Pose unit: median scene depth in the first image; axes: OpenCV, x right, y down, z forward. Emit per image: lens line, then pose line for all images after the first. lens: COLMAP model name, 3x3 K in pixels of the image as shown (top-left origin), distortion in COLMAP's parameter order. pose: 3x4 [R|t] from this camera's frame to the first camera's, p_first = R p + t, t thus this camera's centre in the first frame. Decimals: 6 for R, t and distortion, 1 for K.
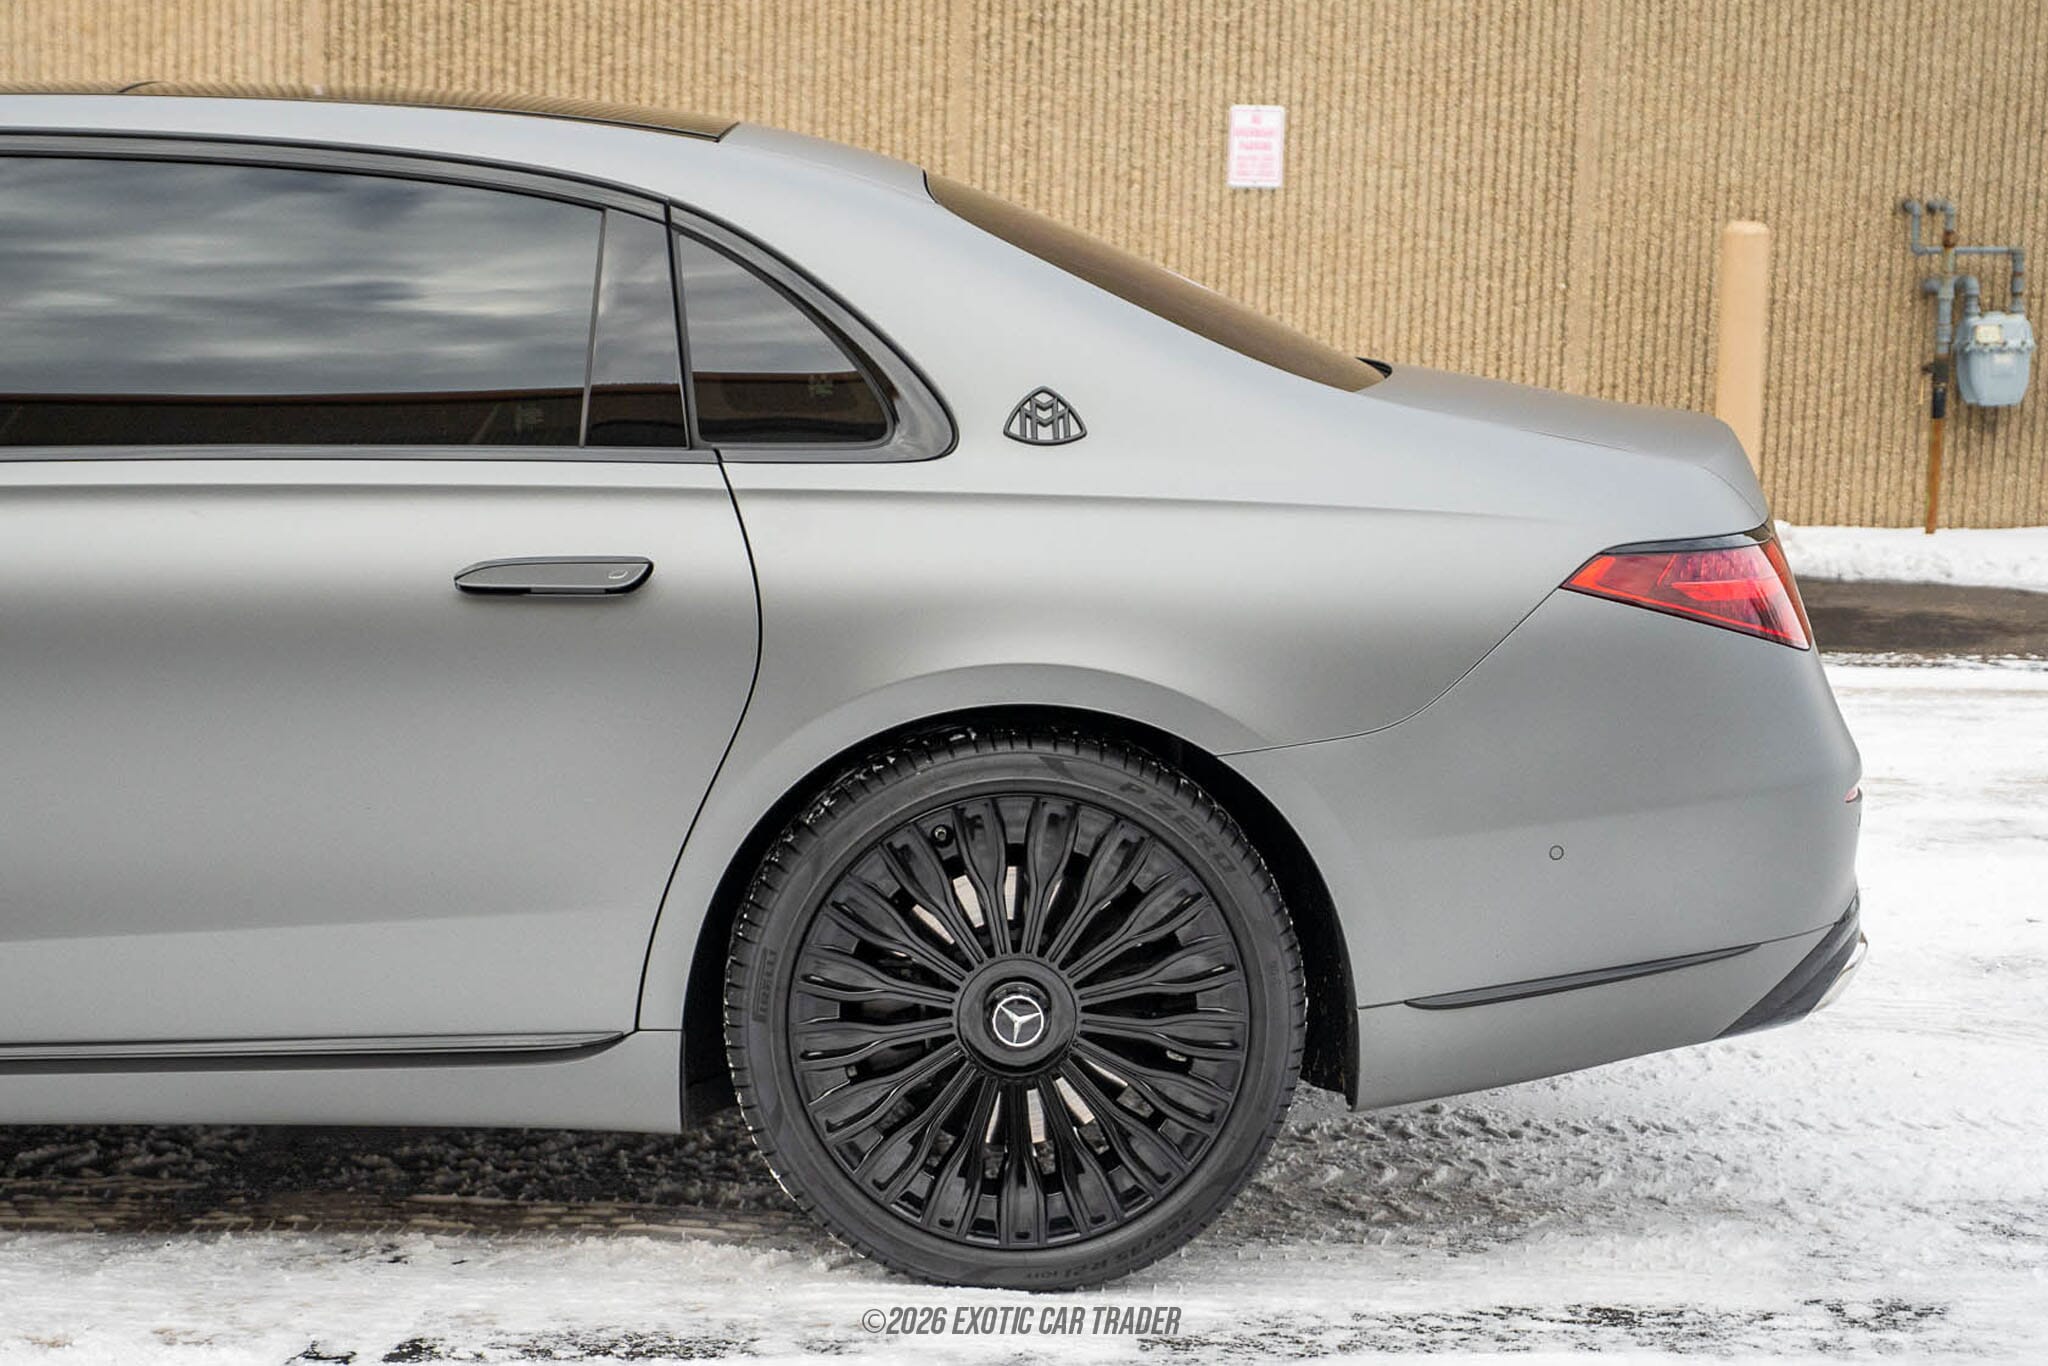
lens RADIAL K [[3516.2, 0, 993.2], [0, 3516.2, 721.5], [0, 0, 1]] dist [0.038461, 0.000000]
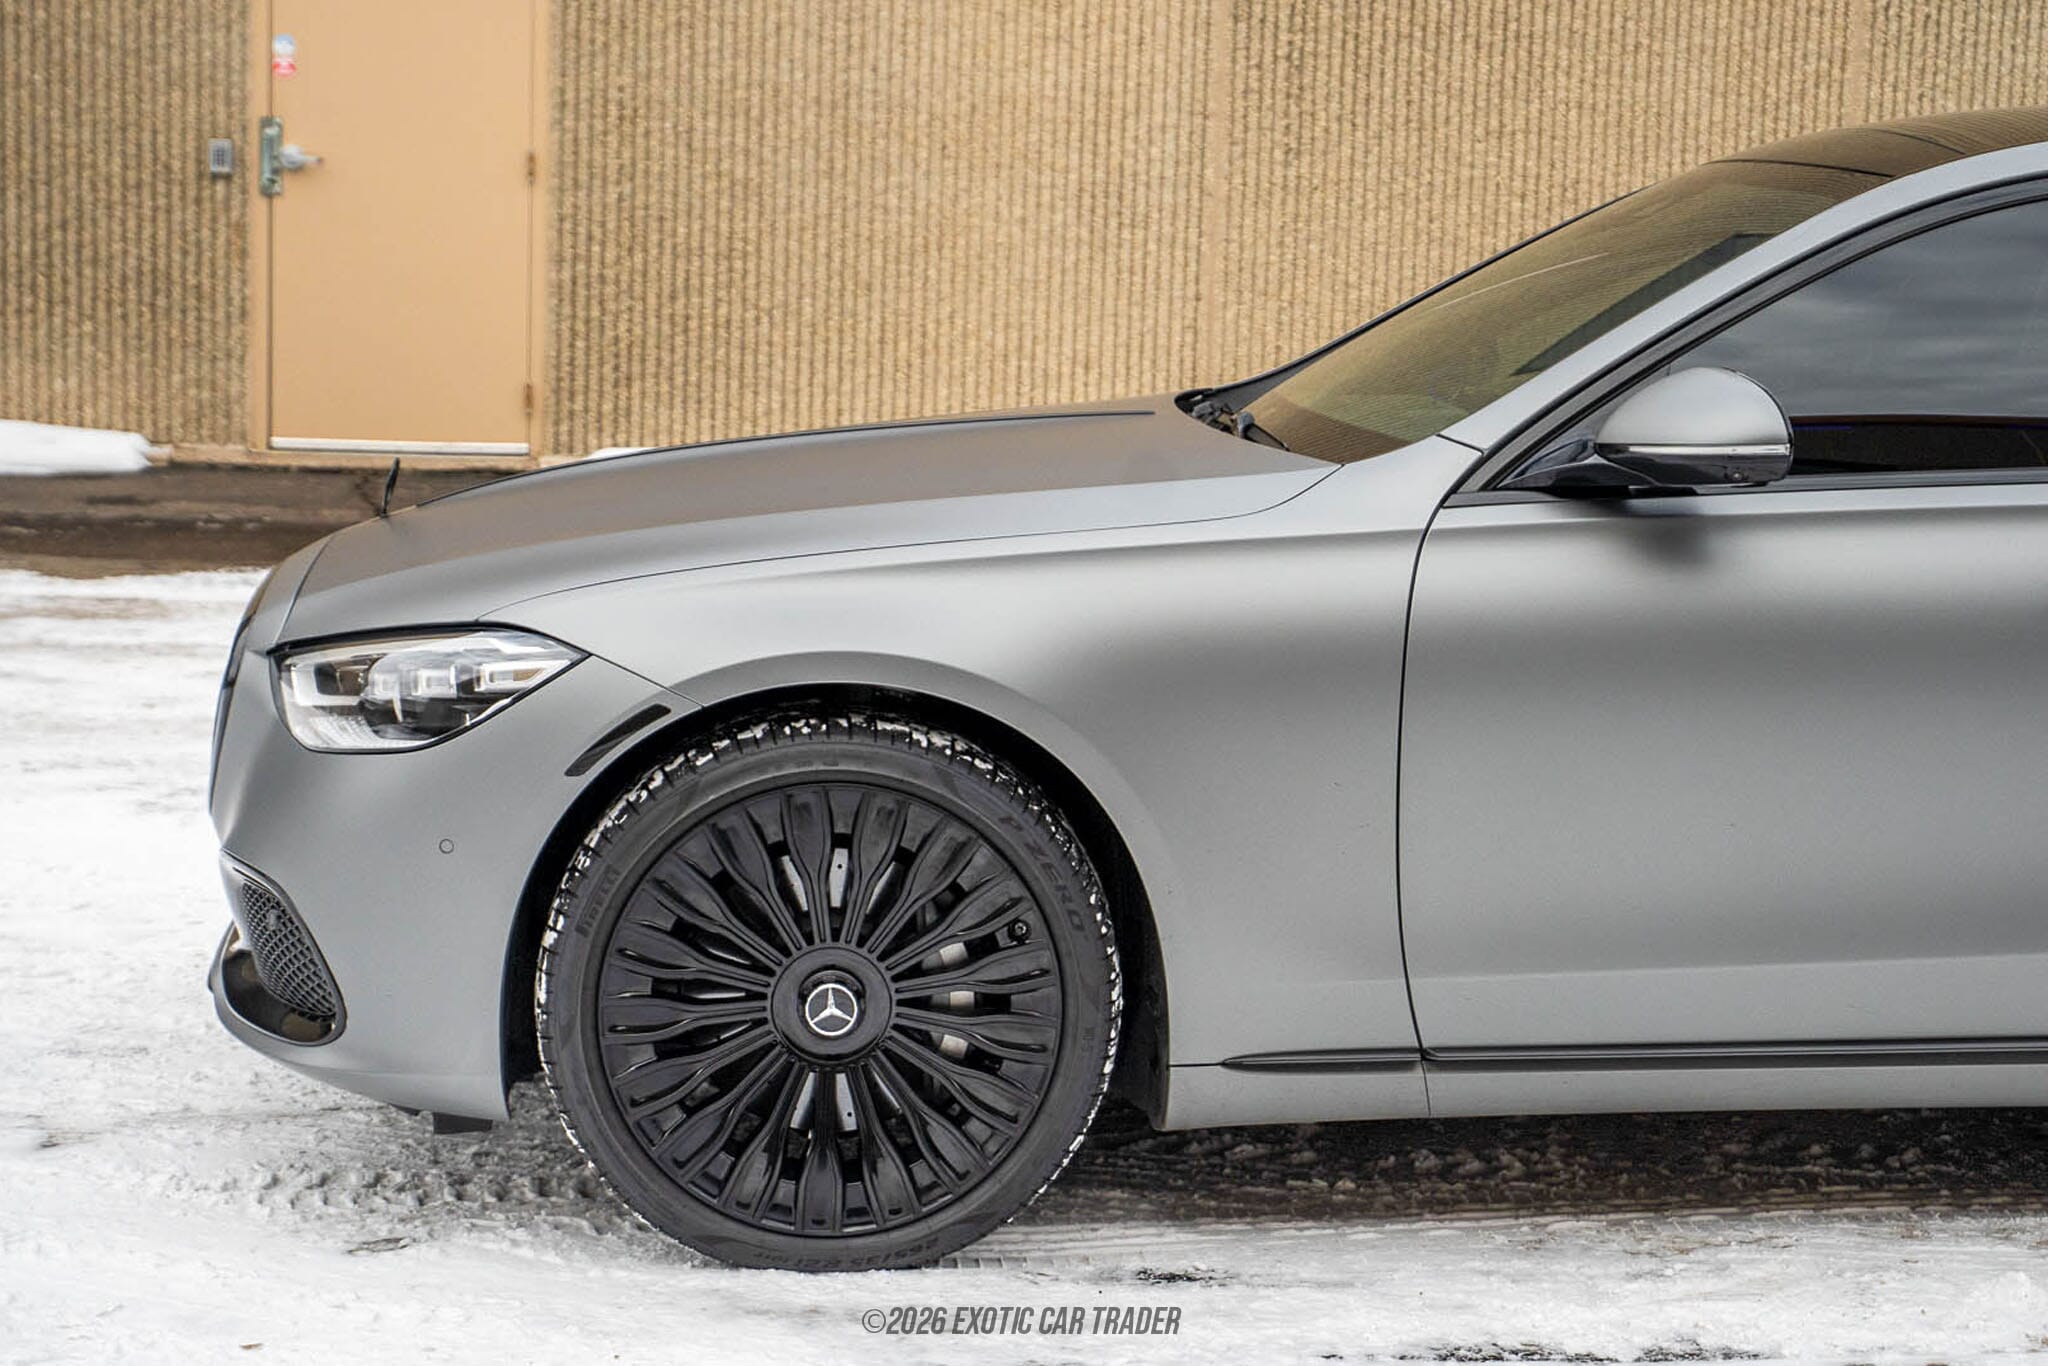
lens RADIAL K [[3908.4, 0, 1036.6], [0, 3908.4, 669.3], [0, 0, 1]] dist [0.041425, 0.000000]
pose [[0.996027, 0.005068, 0.088906, -0.337252], [-0.004366, 0.999958, -0.008085, 0.001288], [-0.088944, 0.007665, 0.996007, -0.076070]]
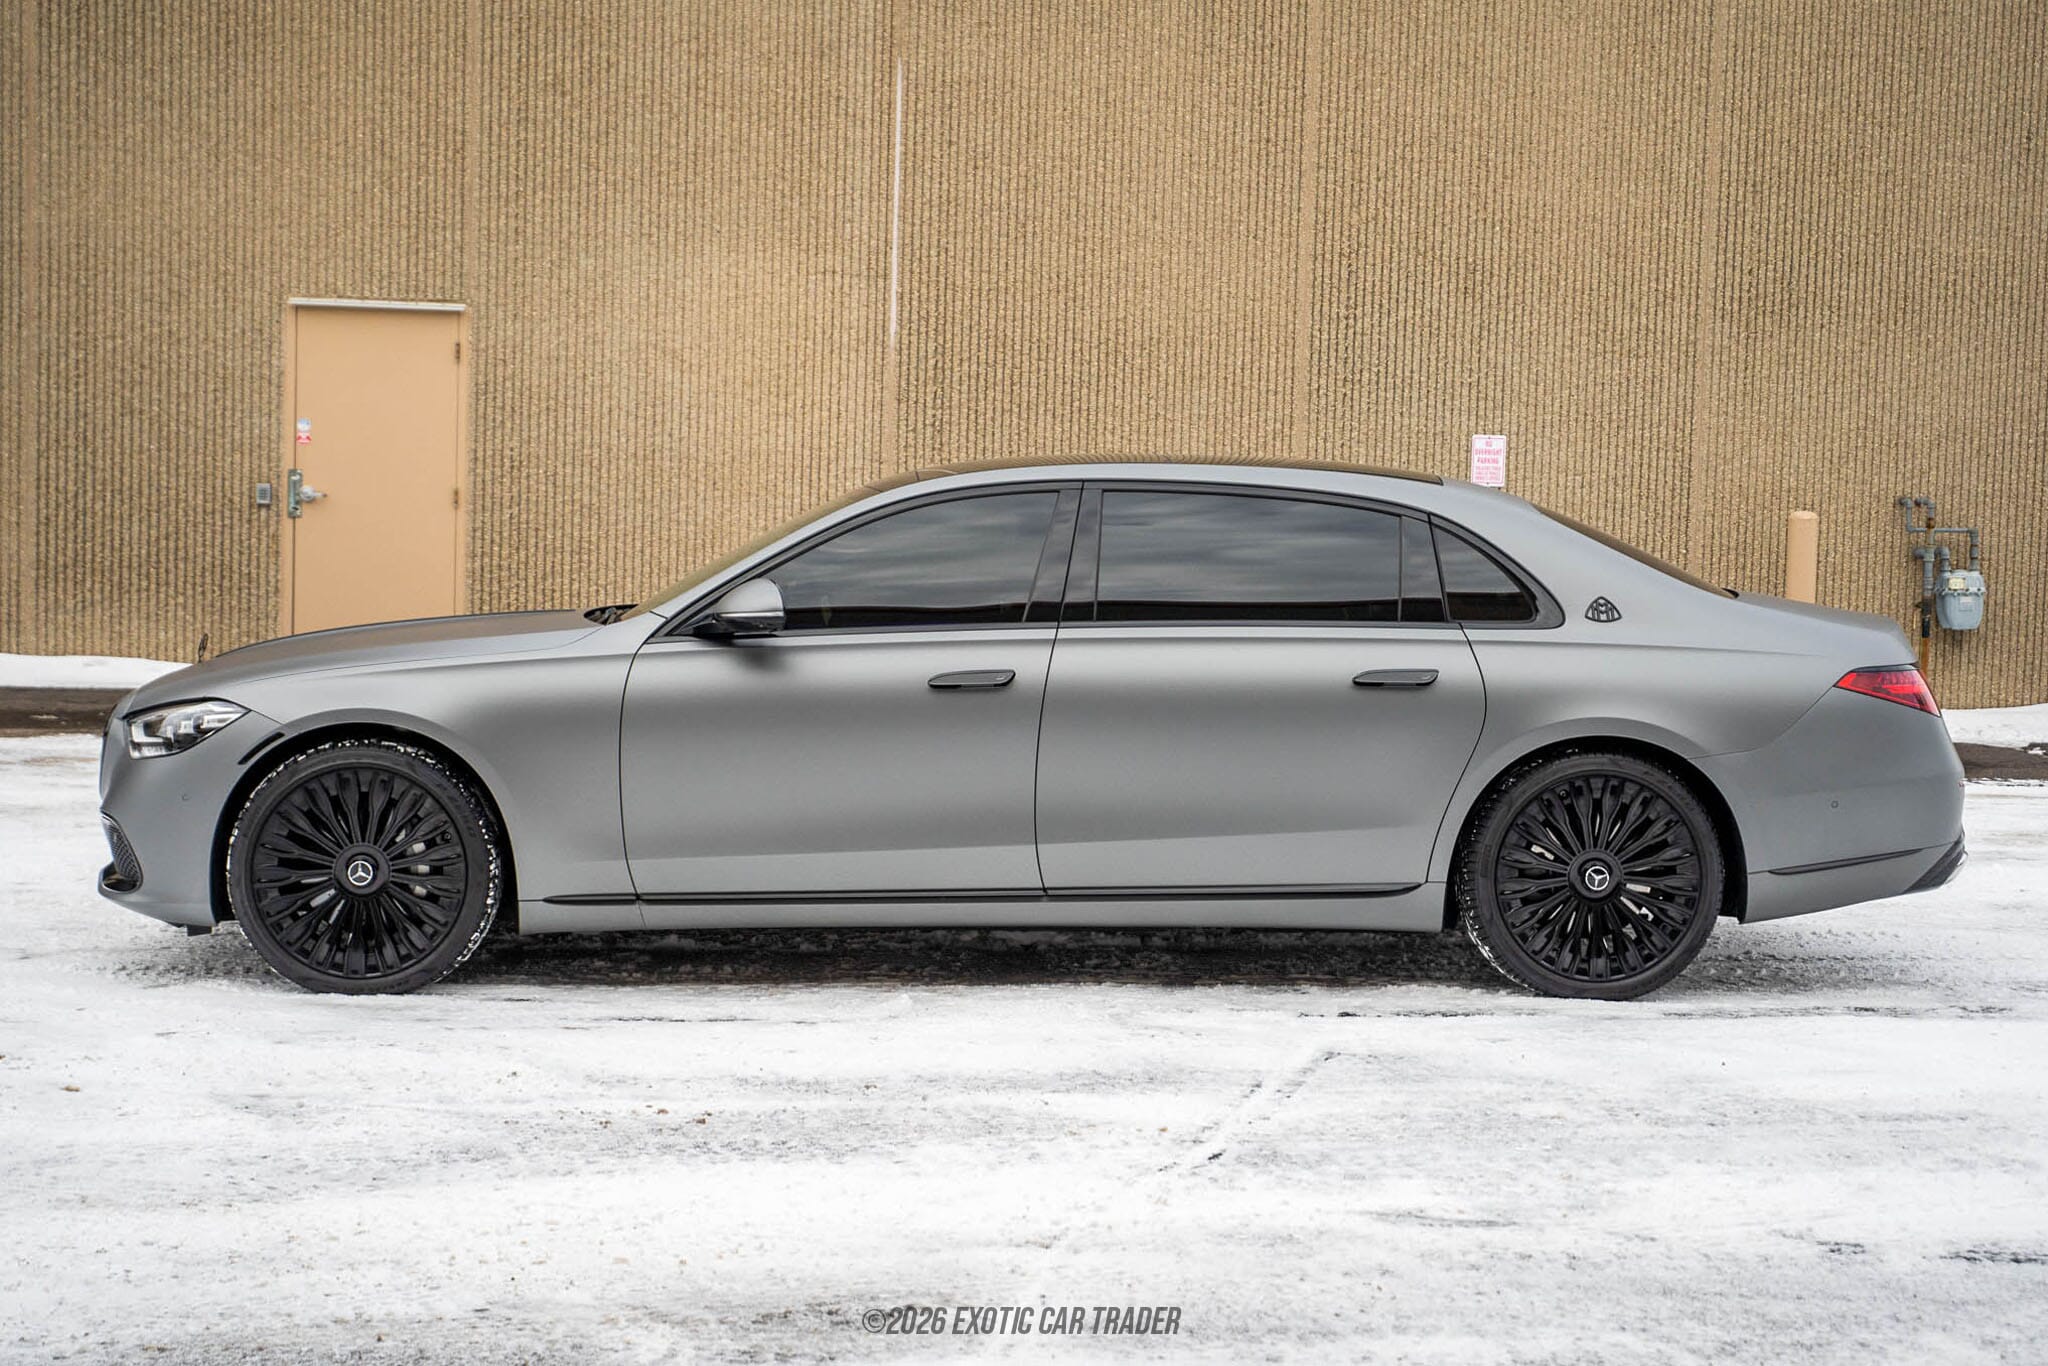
lens RADIAL K [[3412.9, 0, 1018.7], [0, 3412.9, 672.0], [0, 0, 1]] dist [0.027154, 0.000000]
pose [[0.999455, 0.004432, 0.032704, -0.183286], [-0.001609, 0.996307, -0.085848, 0.060013], [-0.032964, 0.085749, 0.995771, -0.491861]]
